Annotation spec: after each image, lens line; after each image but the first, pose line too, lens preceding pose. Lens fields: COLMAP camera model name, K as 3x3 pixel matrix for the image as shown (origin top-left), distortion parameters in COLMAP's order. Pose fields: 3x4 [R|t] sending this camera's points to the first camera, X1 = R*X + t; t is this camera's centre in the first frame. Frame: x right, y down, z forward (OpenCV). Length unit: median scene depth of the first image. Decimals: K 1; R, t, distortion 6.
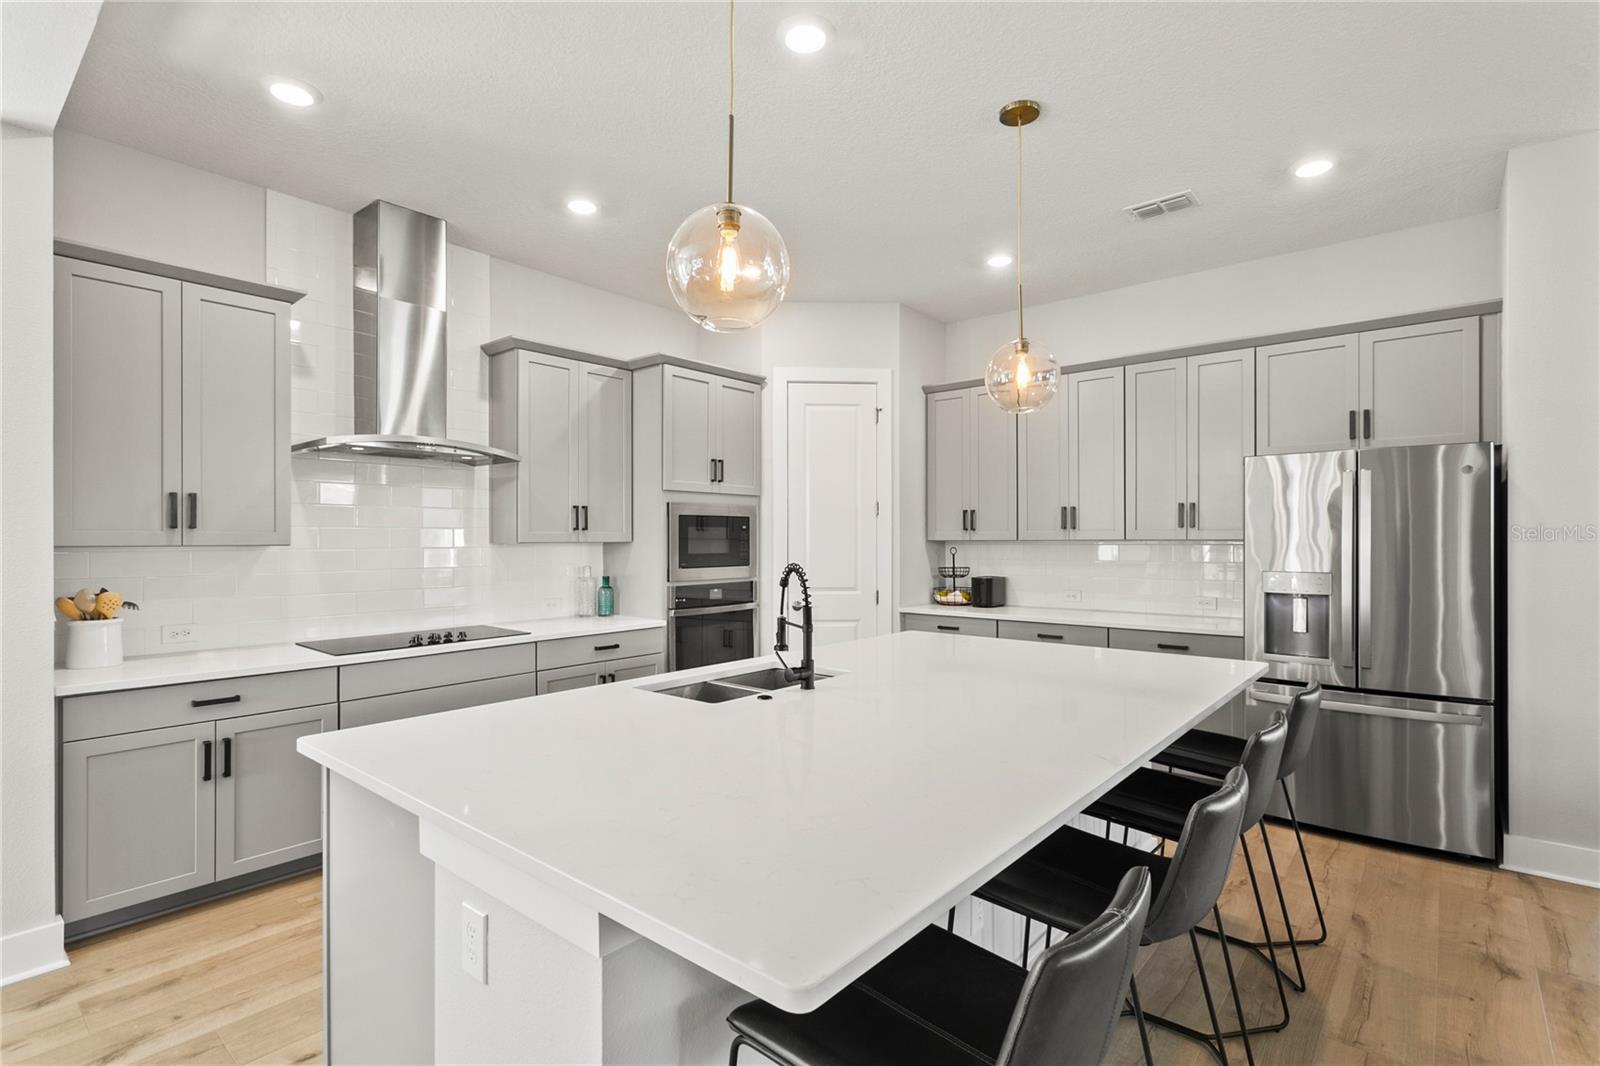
lens RADIAL K [[759.5, 0, 798.9], [0, 759.5, 539.1], [0, 0, 1]] dist [0.000688, 0.000015]
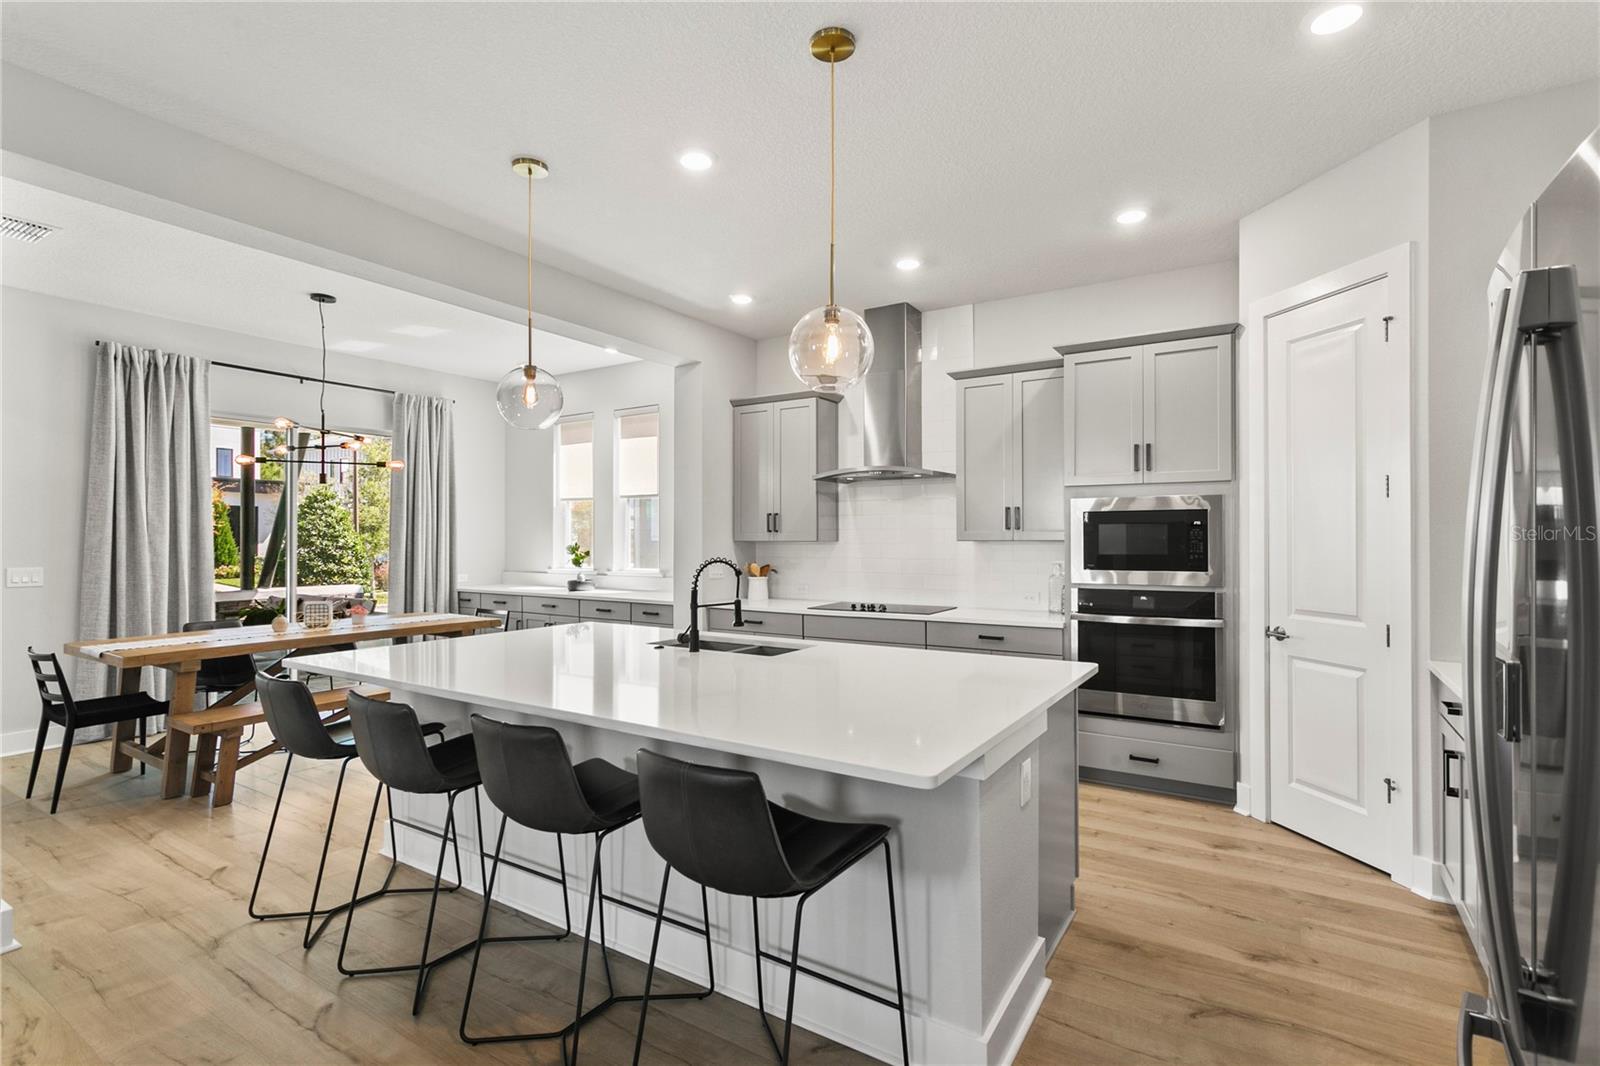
lens RADIAL K [[759.5, 0, 798.0], [0, 759.5, 531.6], [0, 0, 1]] dist [0.000688, 0.000015]
pose [[0.134437, -0.006513, -0.990901, 0.718088], [0.004106, 0.999973, -0.006015, -0.003355], [0.990914, -0.003260, 0.134460, 0.529100]]
